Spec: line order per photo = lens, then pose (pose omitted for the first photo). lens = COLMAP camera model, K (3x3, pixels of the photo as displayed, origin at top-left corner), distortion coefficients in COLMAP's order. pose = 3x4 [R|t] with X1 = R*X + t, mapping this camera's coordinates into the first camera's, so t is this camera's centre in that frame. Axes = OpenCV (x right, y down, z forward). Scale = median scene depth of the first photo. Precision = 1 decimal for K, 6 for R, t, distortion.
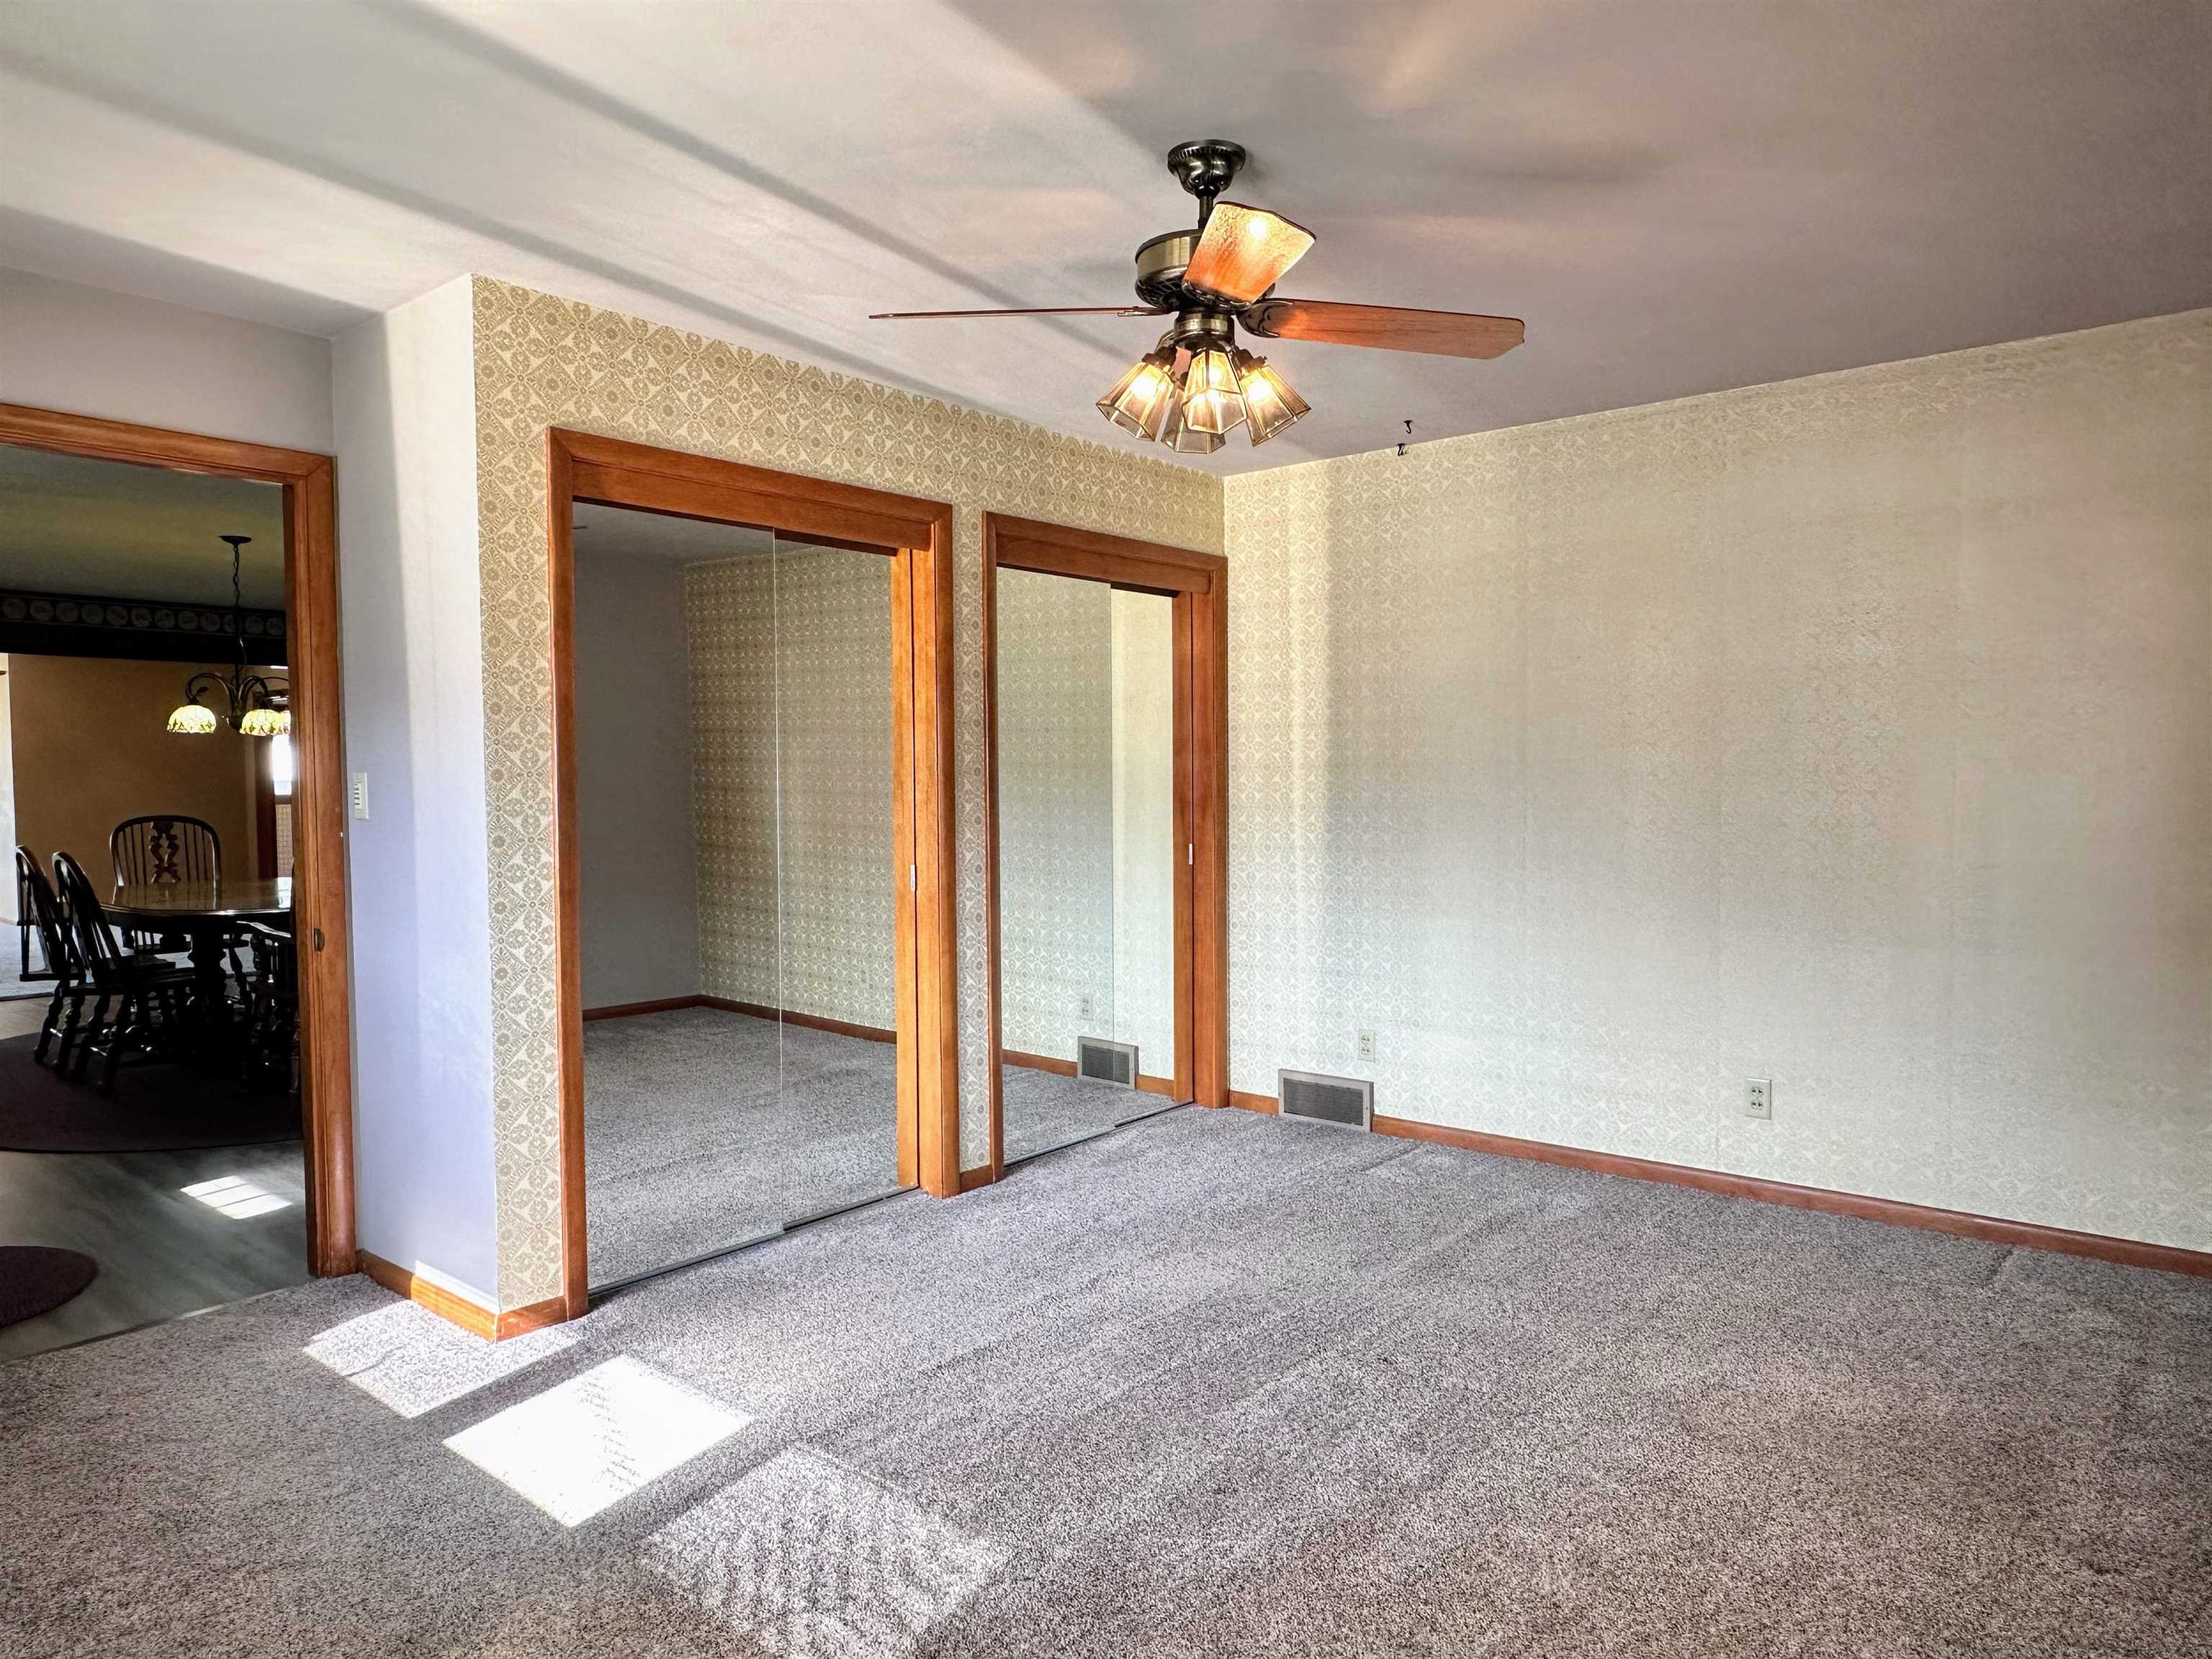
lens RADIAL K [[1400.8, 0, 1106.4], [0, 1400.8, 826.1], [0, 0, 1]] dist [-0.008094, -0.000389]
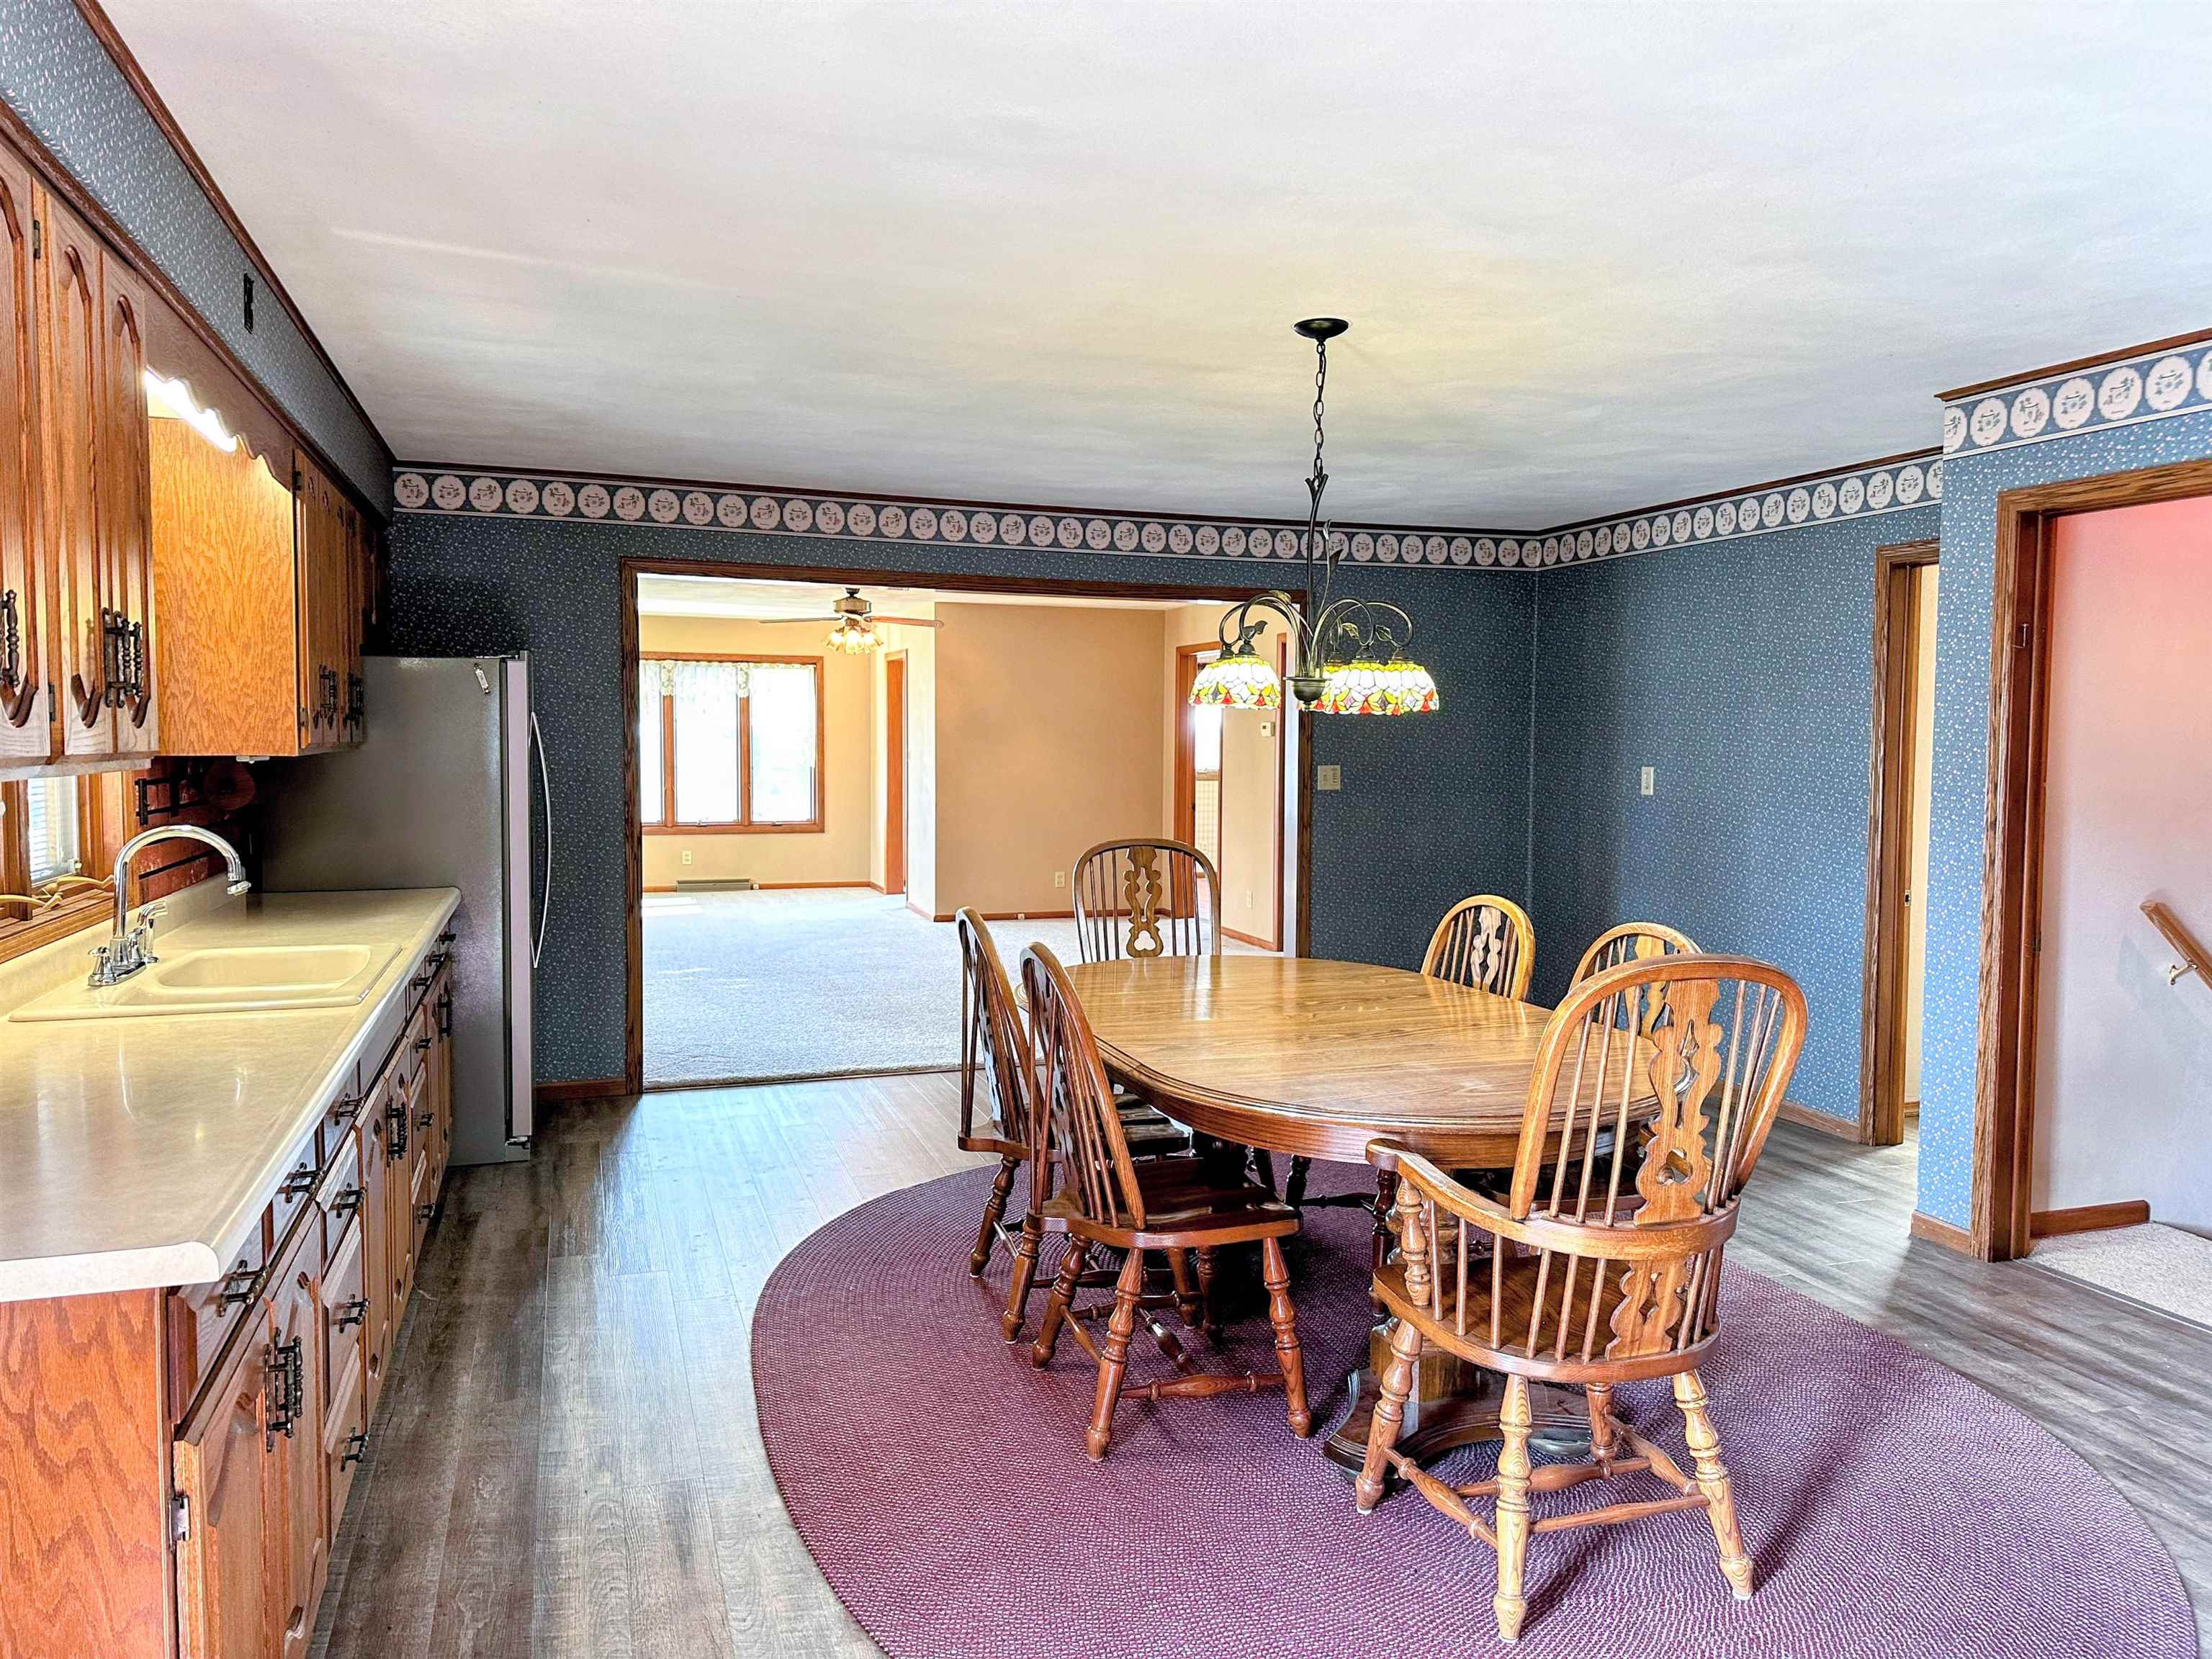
lens RADIAL K [[1559.1, 0, 1103.4], [0, 1559.1, 825.9], [0, 0, 1]] dist [0.004058, -0.001682]
pose [[0.854906, 0.045871, -0.516750, -0.386655], [-0.037198, 0.998939, 0.027134, -0.035201], [0.517447, -0.003975, 0.855706, 0.465384]]
